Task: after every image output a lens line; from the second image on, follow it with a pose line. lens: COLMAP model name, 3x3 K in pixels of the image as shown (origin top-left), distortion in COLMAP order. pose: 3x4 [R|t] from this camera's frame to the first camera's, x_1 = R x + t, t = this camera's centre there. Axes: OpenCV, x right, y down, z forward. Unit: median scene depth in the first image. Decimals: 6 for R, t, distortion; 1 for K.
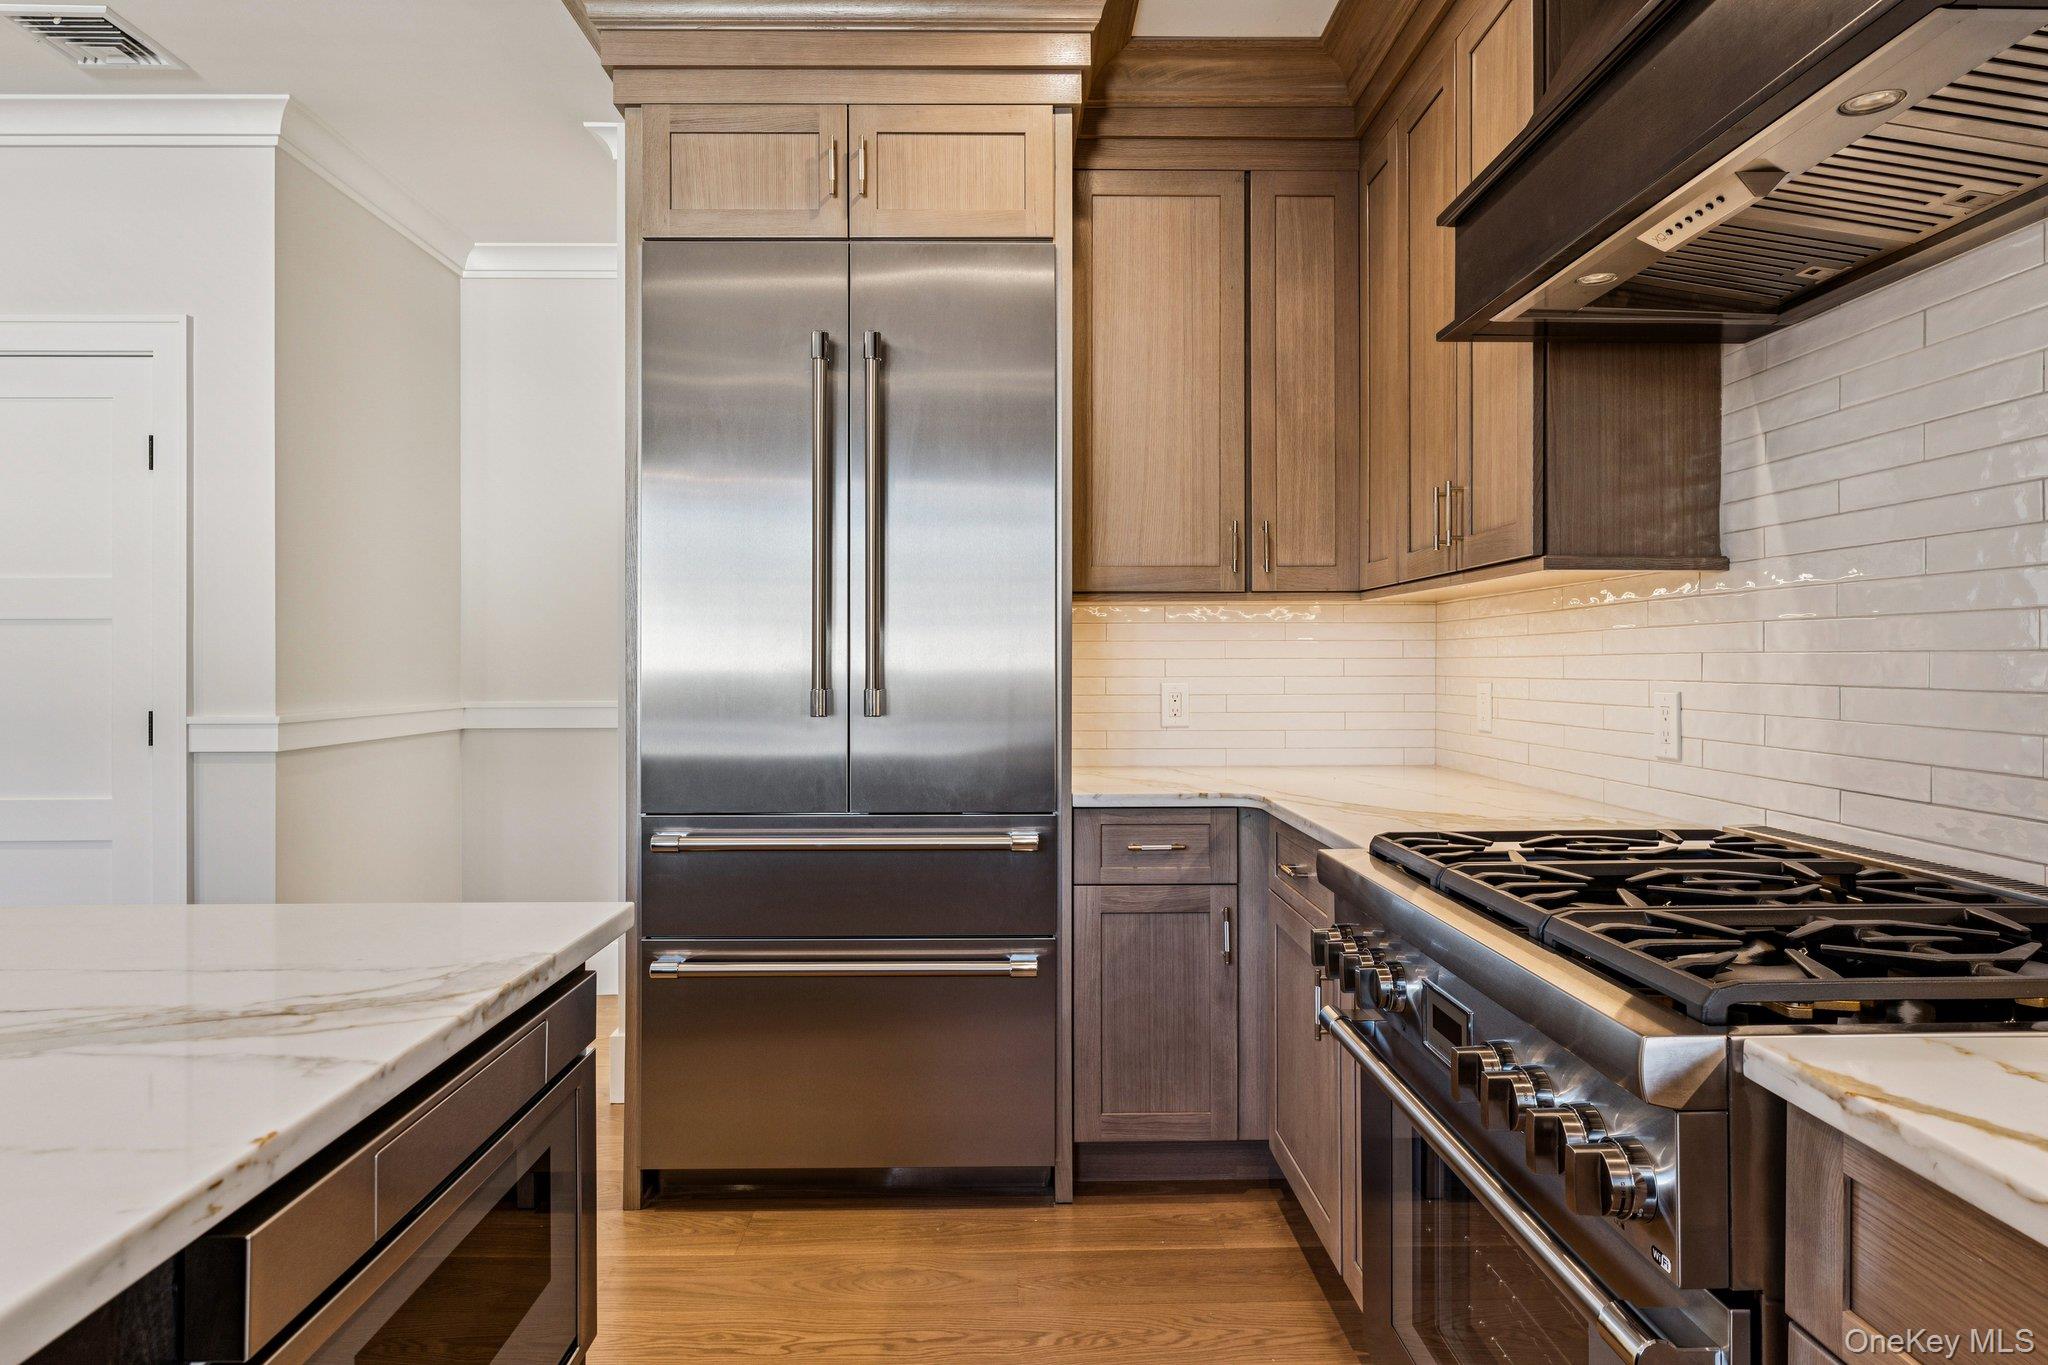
lens RADIAL K [[1165.1, 0, 1025.0], [0, 1165.1, 664.5], [0, 0, 1]] dist [0.004286, 0.000325]
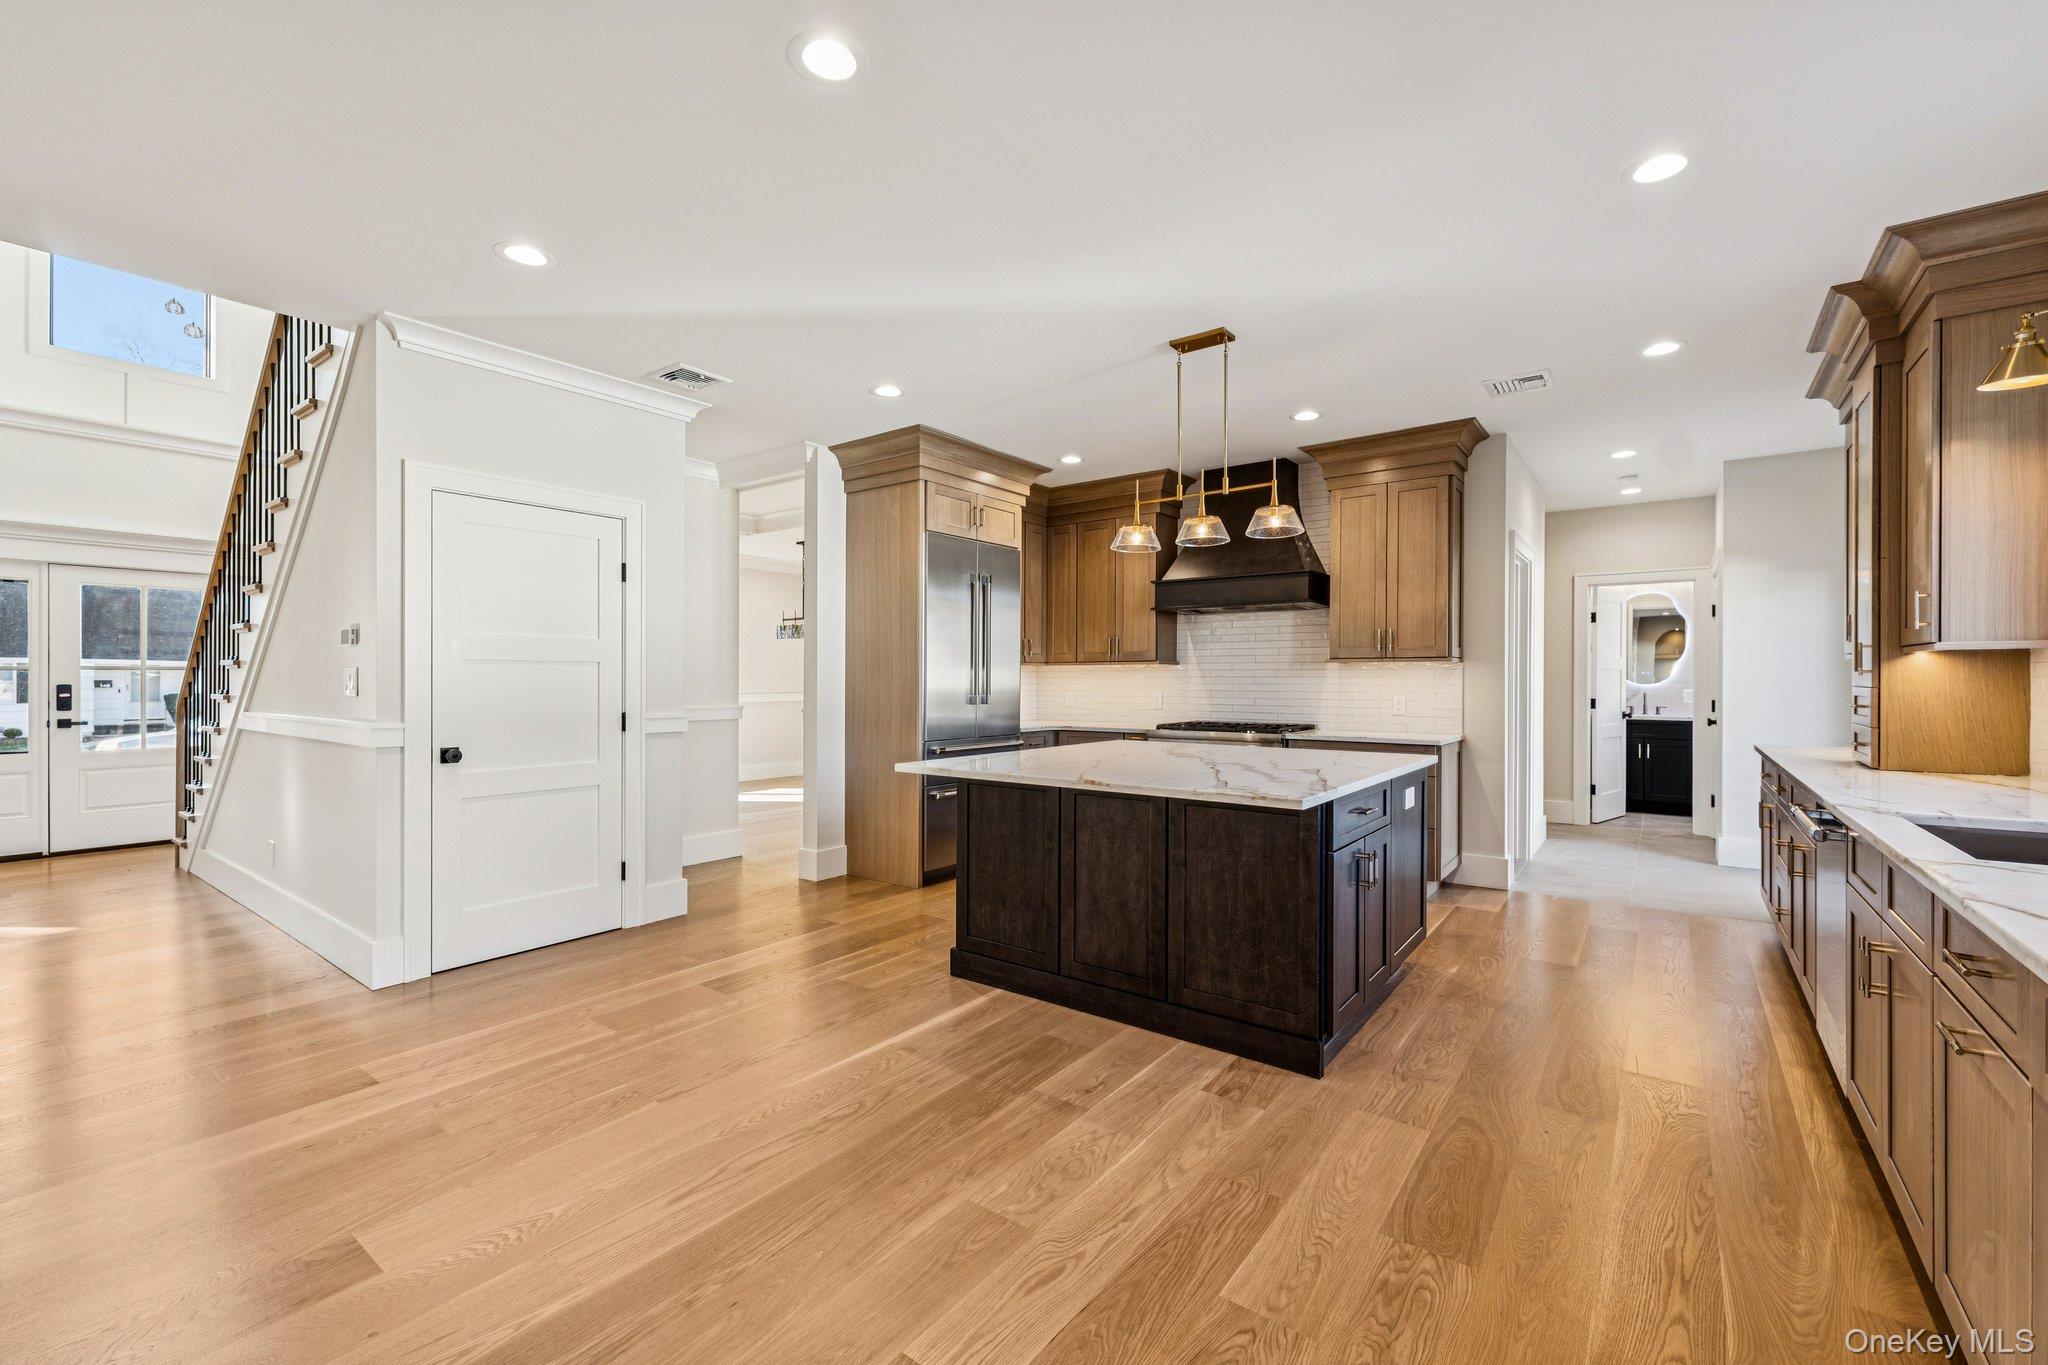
lens RADIAL K [[843.8, 0, 1040.9], [0, 843.8, 688.2], [0, 0, 1]] dist [0.009286, -0.000147]
pose [[0.609582, -0.004730, 0.792709, -2.255052], [0.000216, 0.999983, 0.005800, -0.011043], [-0.792723, -0.003364, 0.609572, -0.538339]]
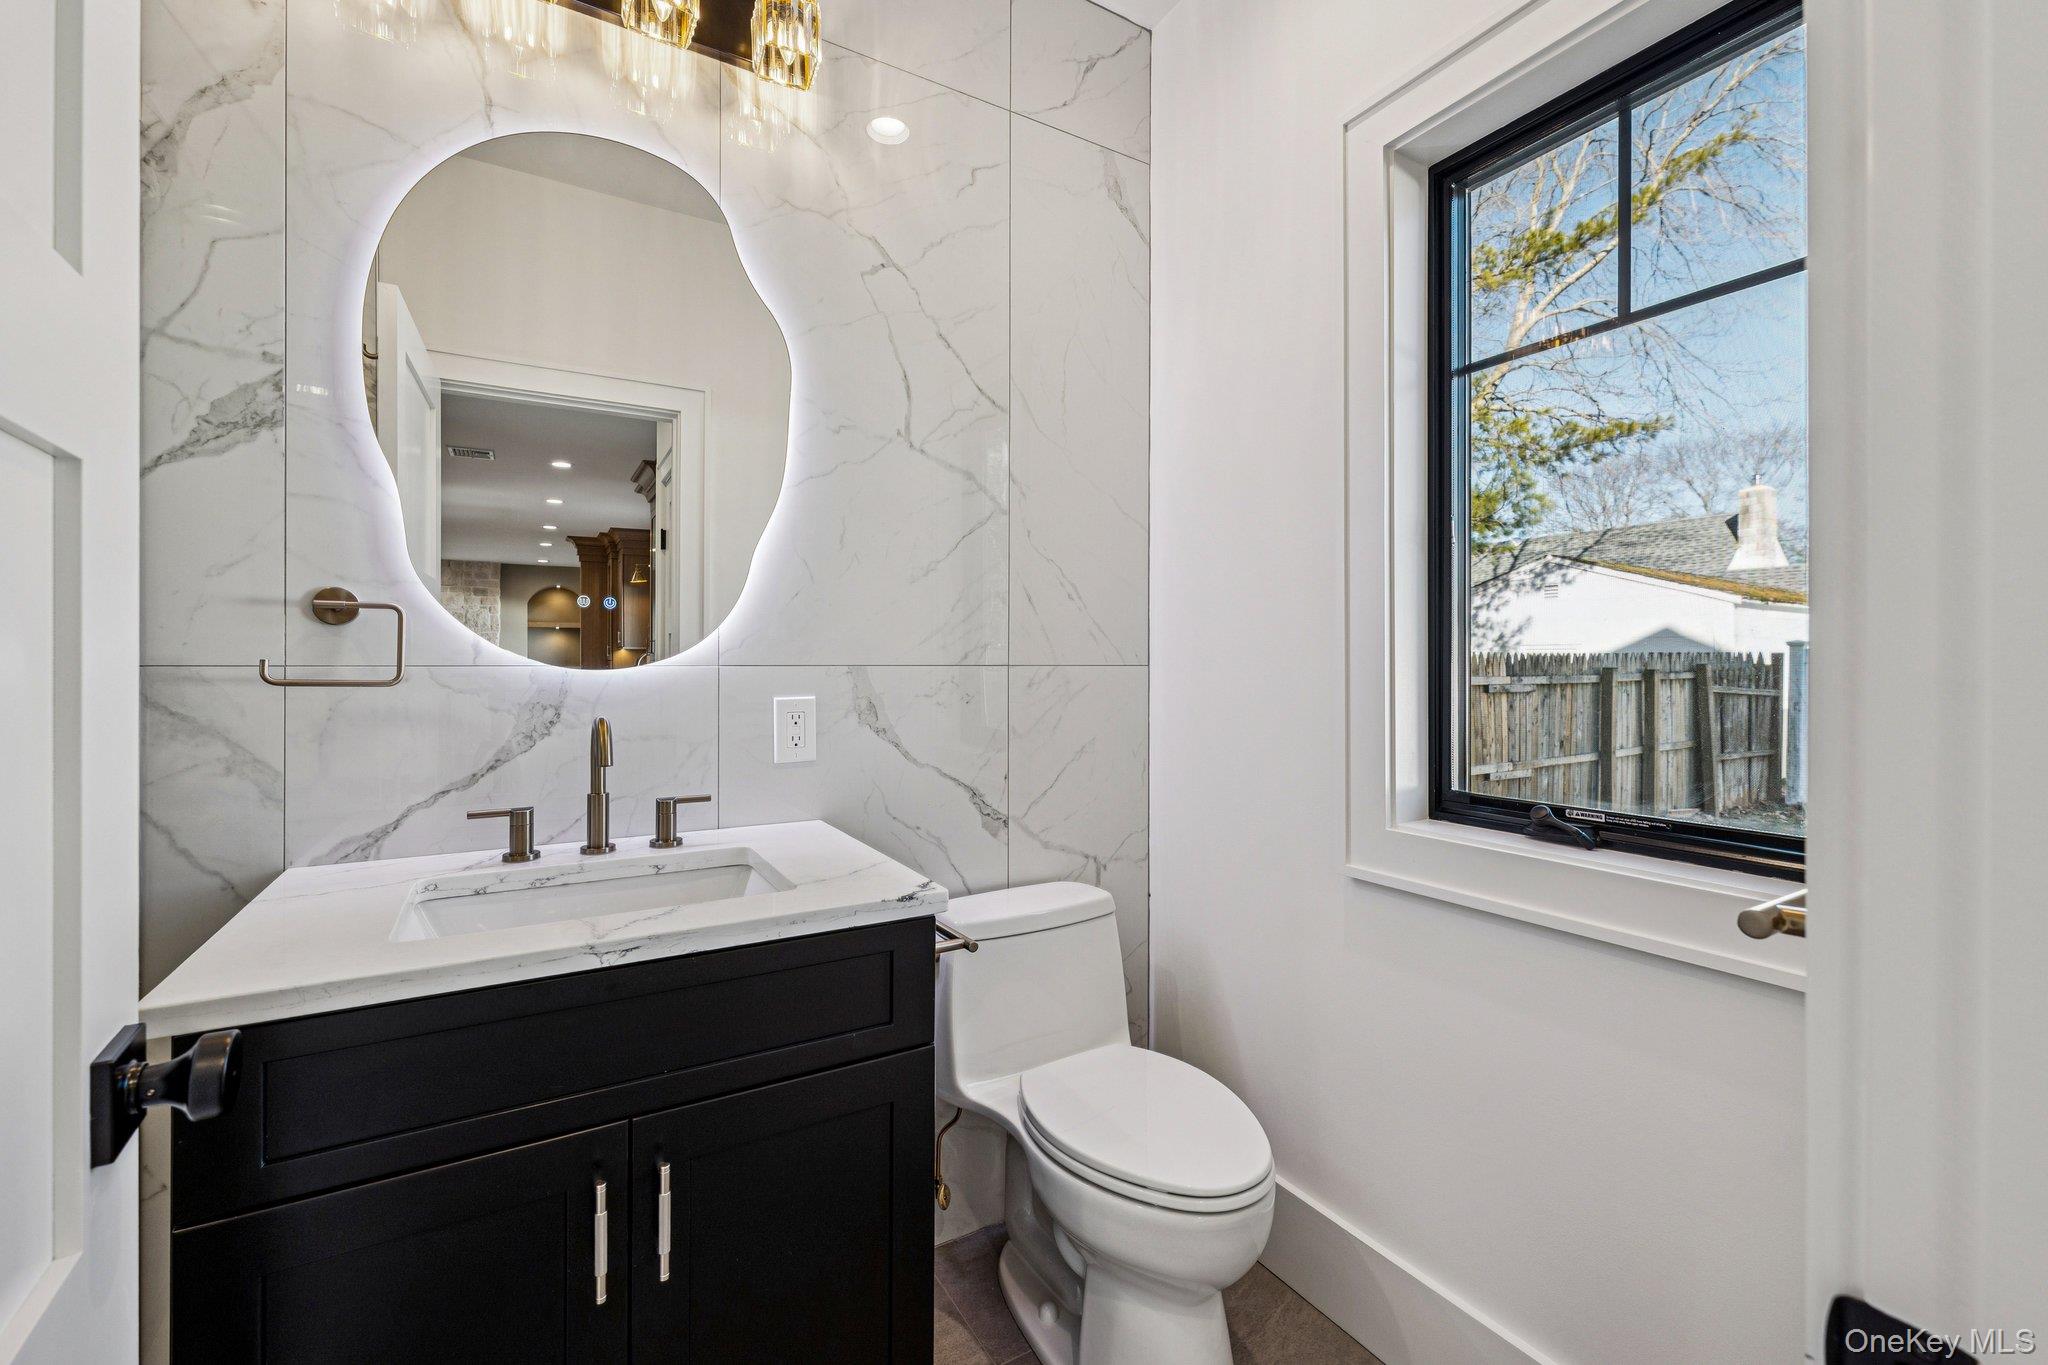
lens RADIAL K [[843.8, 0, 1023.0], [0, 843.8, 667.5], [0, 0, 1]] dist [0.009286, -0.000147]
pose [[-0.494000, -0.000884, 0.869462, 2.033352], [0.003245, 0.999991, 0.002861, -0.009045], [-0.869456, 0.004235, -0.493992, -0.316206]]
